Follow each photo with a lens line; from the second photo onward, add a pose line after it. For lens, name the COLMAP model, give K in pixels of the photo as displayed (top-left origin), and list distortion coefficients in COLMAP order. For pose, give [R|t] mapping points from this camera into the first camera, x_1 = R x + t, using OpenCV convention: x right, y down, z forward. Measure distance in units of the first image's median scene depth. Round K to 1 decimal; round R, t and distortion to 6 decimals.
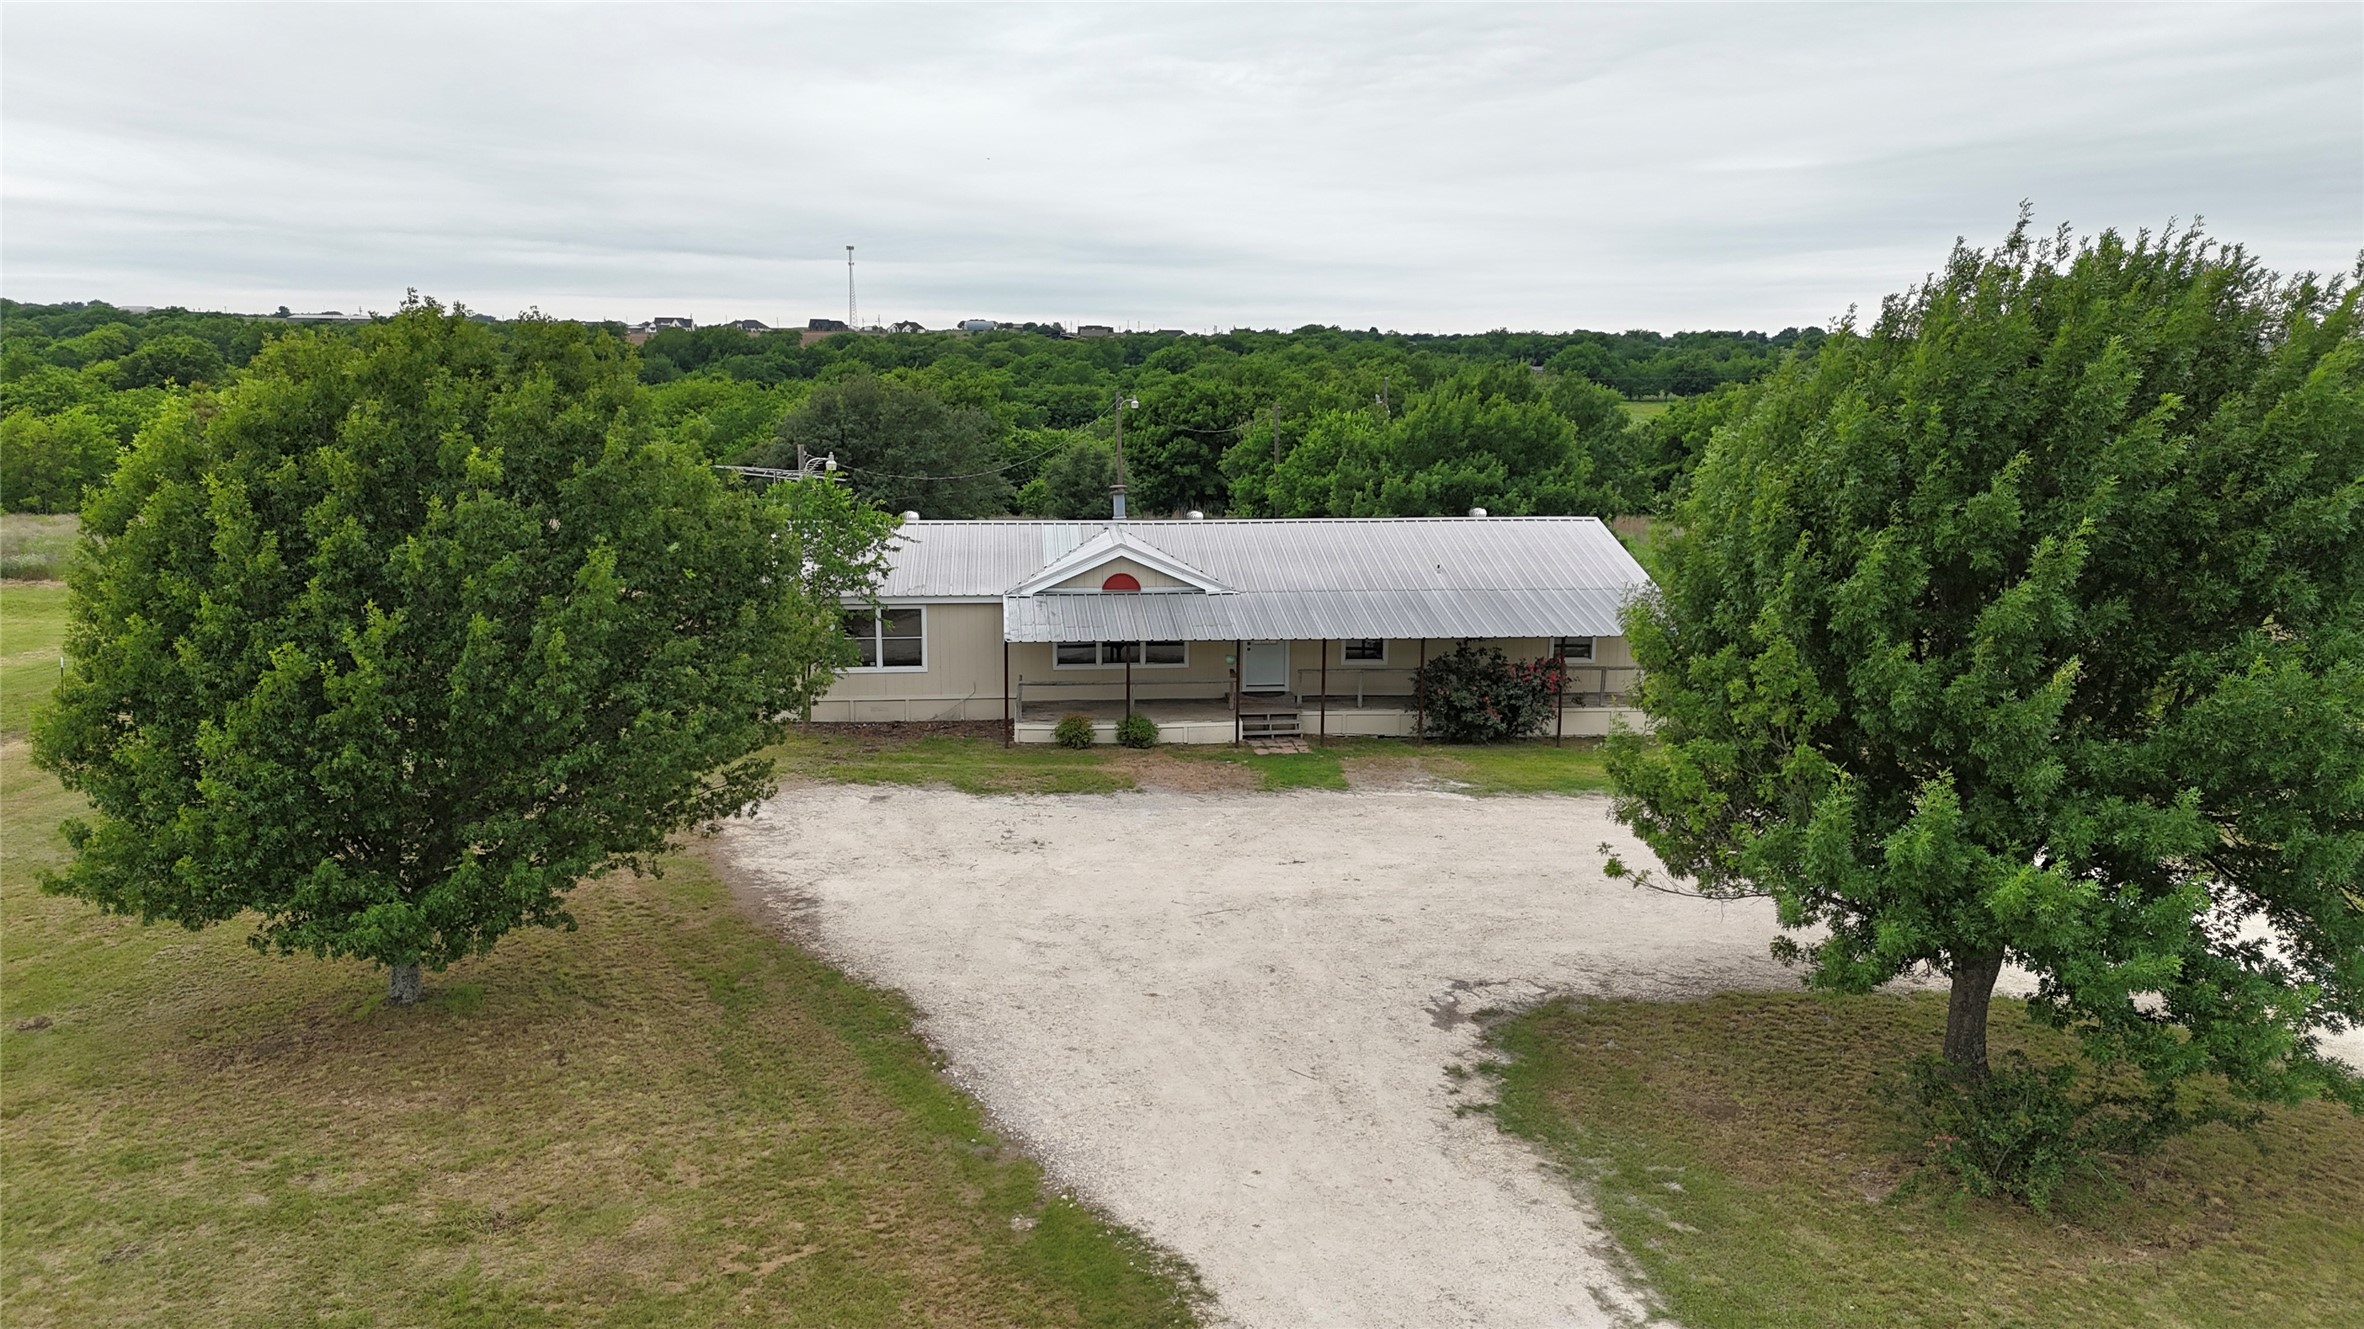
lens RADIAL K [[1762.4, 0, 1188.5], [0, 1762.4, 663.2], [0, 0, 1]] dist [0.107085, -0.101418]
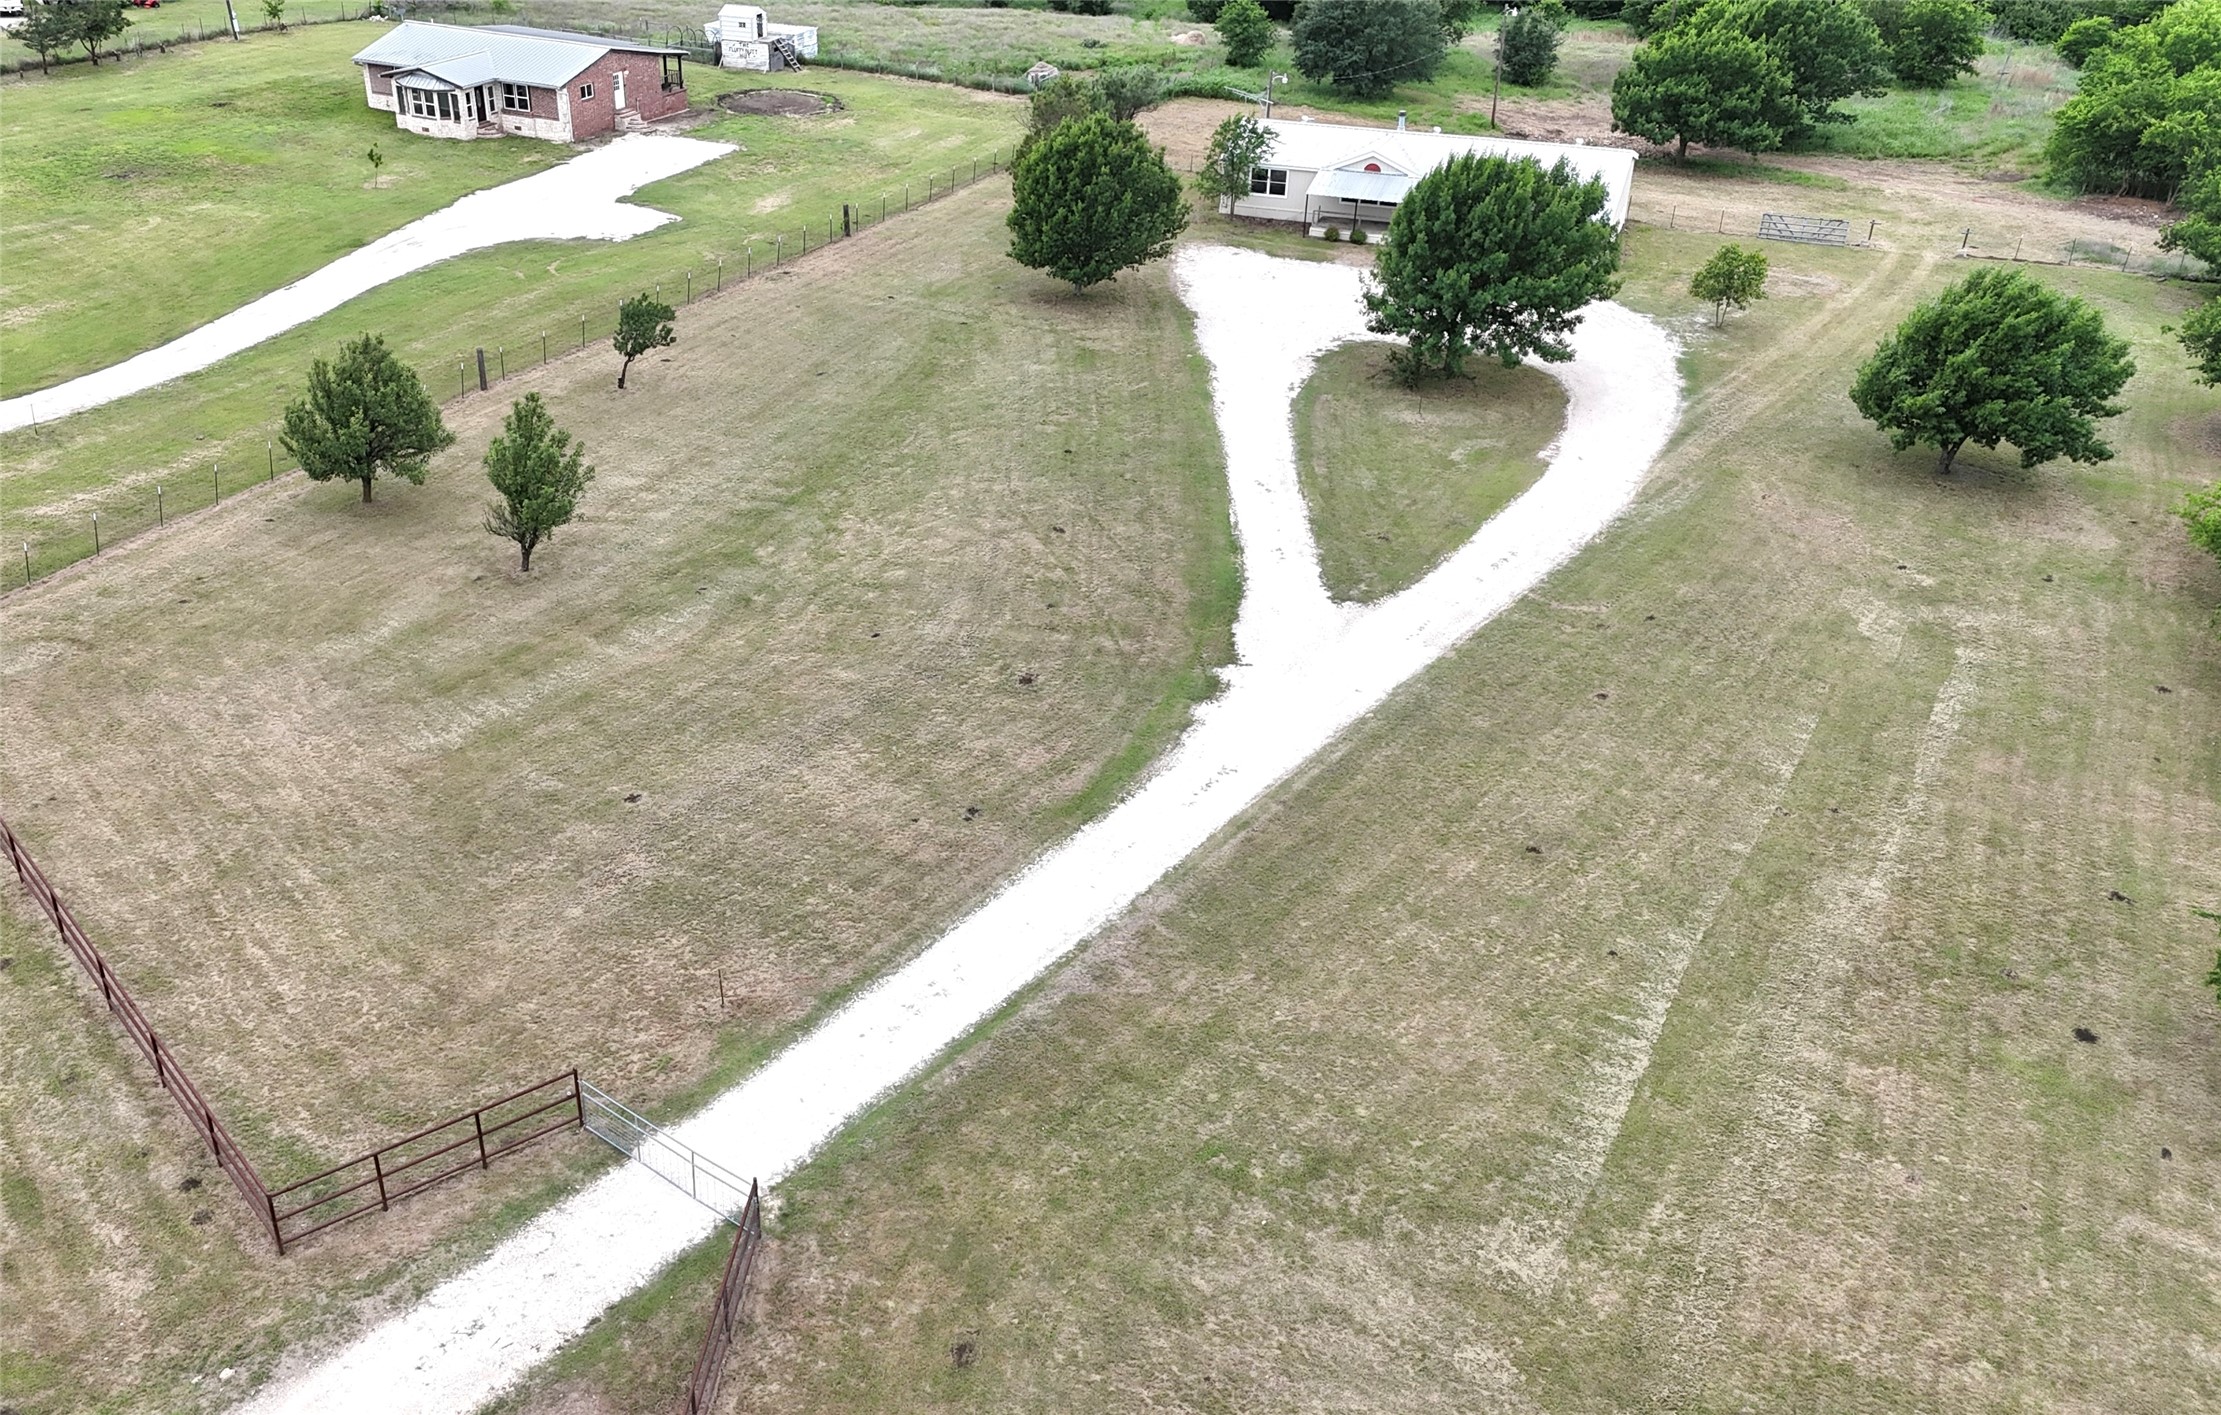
lens RADIAL K [[1969.8, 0, 1003.0], [0, 1969.8, 721.5], [0, 0, 1]] dist [0.070016, -0.050076]
pose [[0.891657, 0.222970, -0.393996, 1.100449], [-0.082221, 0.935586, 0.343392, -0.339779], [0.445183, -0.273793, 0.852555, -2.495059]]
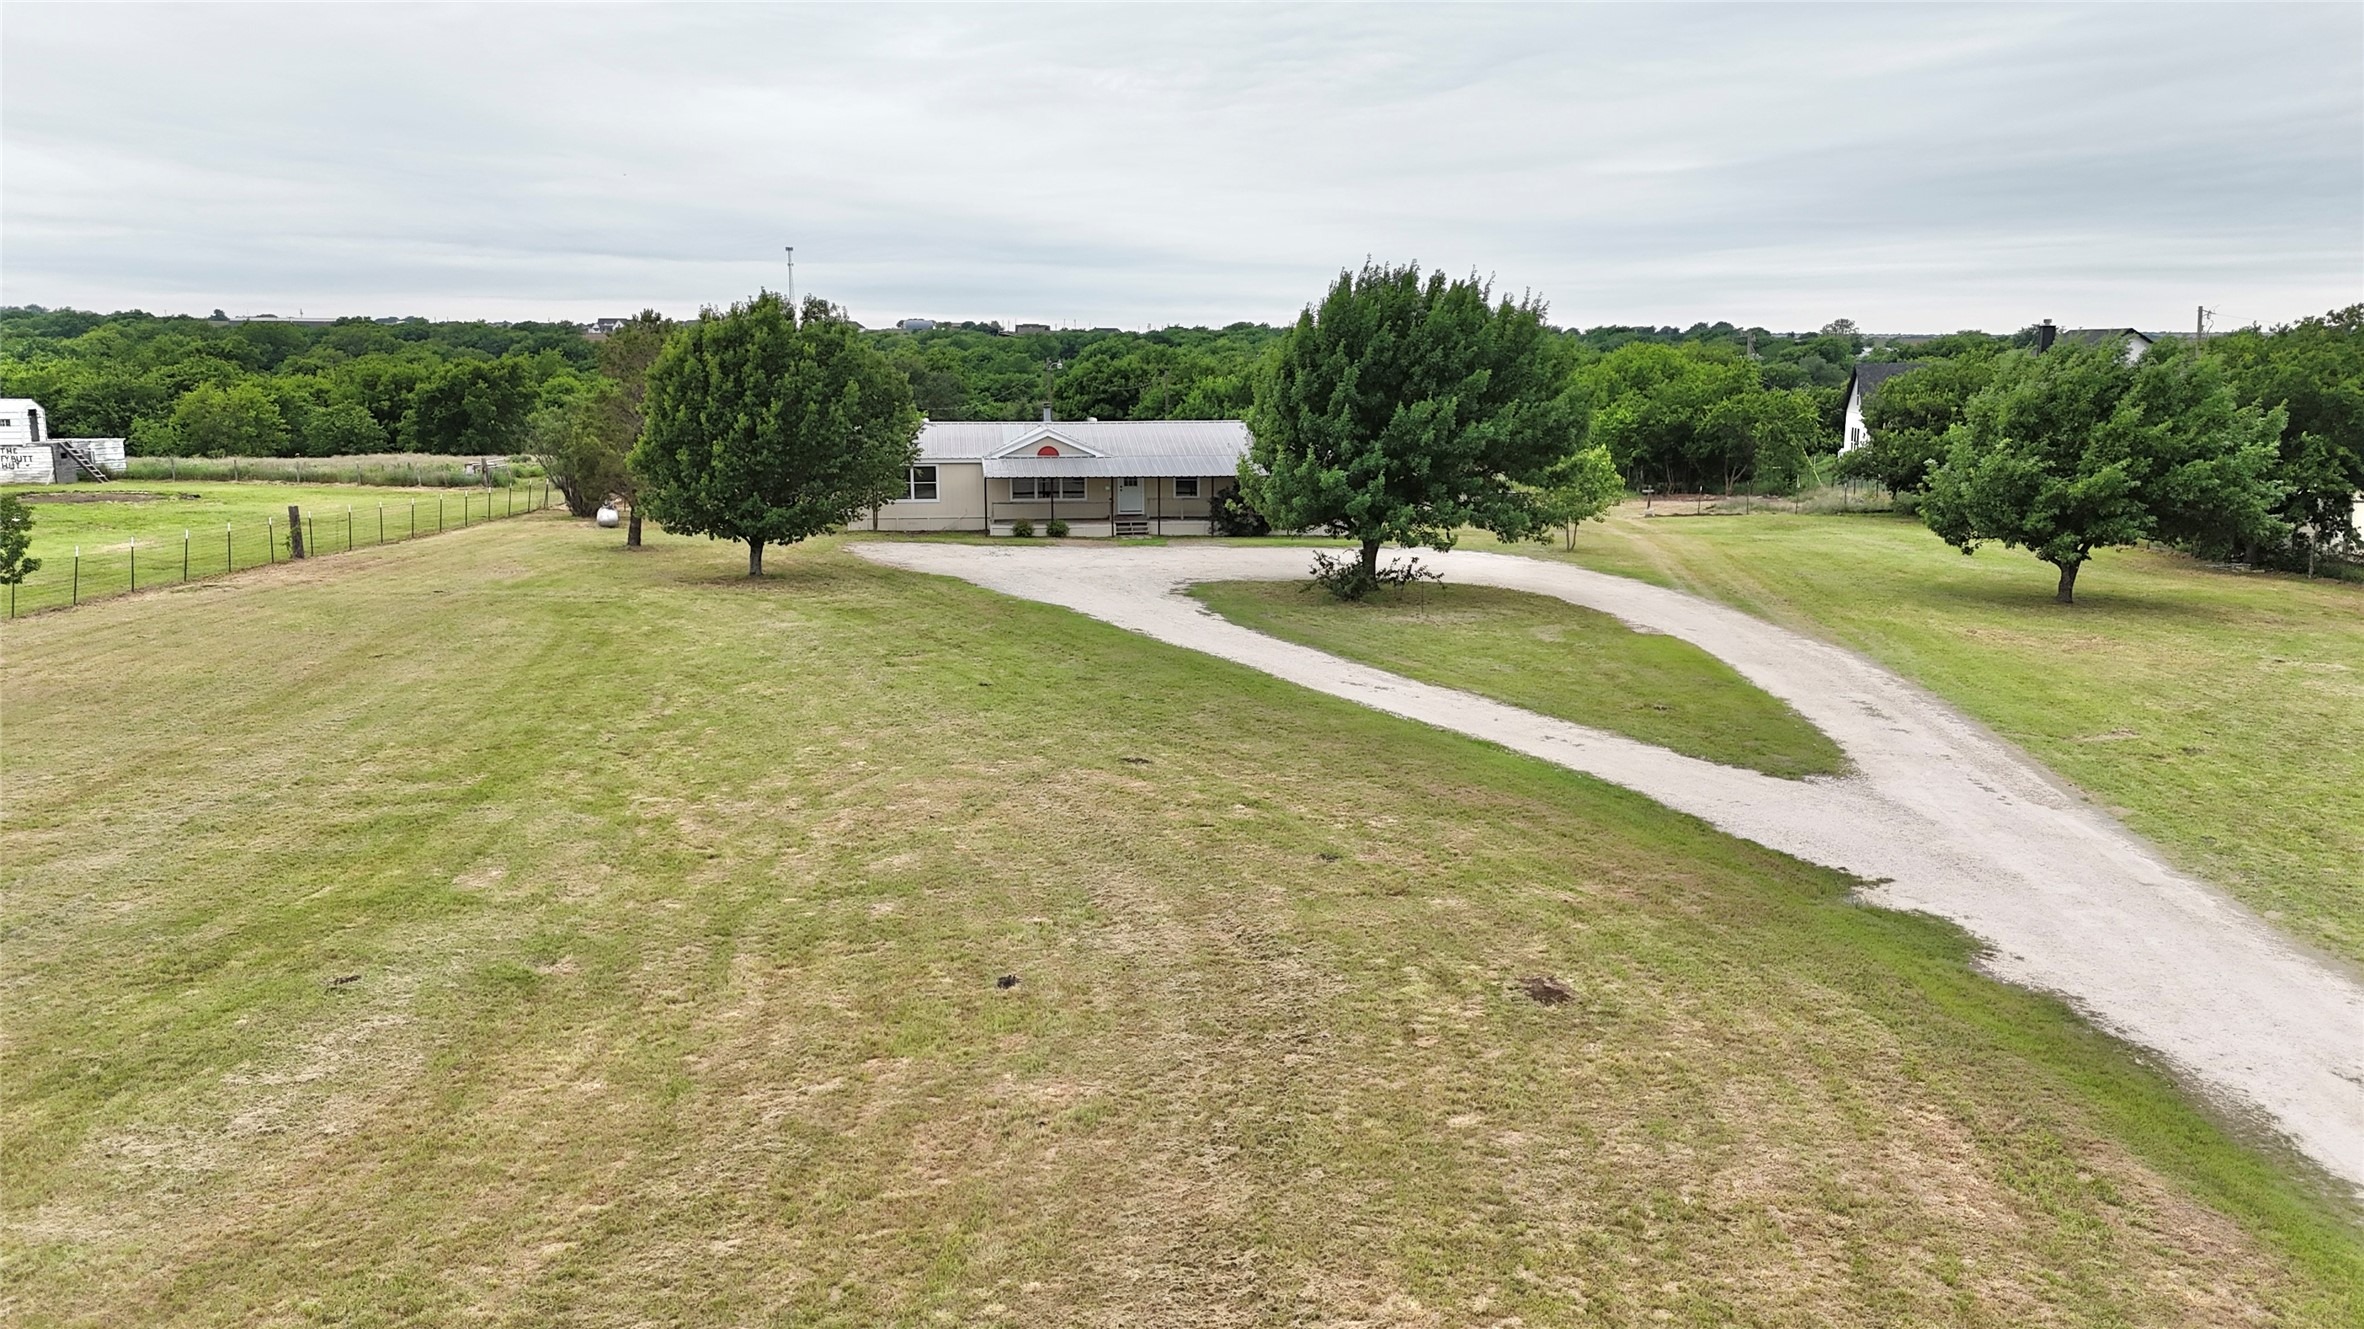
lens RADIAL K [[1762.4, 0, 1187.4], [0, 1762.4, 671.0], [0, 0, 1]] dist [0.107085, -0.101418]
pose [[0.999406, -0.012300, 0.032204, 0.065921], [0.012145, 0.999914, 0.005006, 0.260934], [-0.032263, -0.004612, 0.999469, -1.218535]]
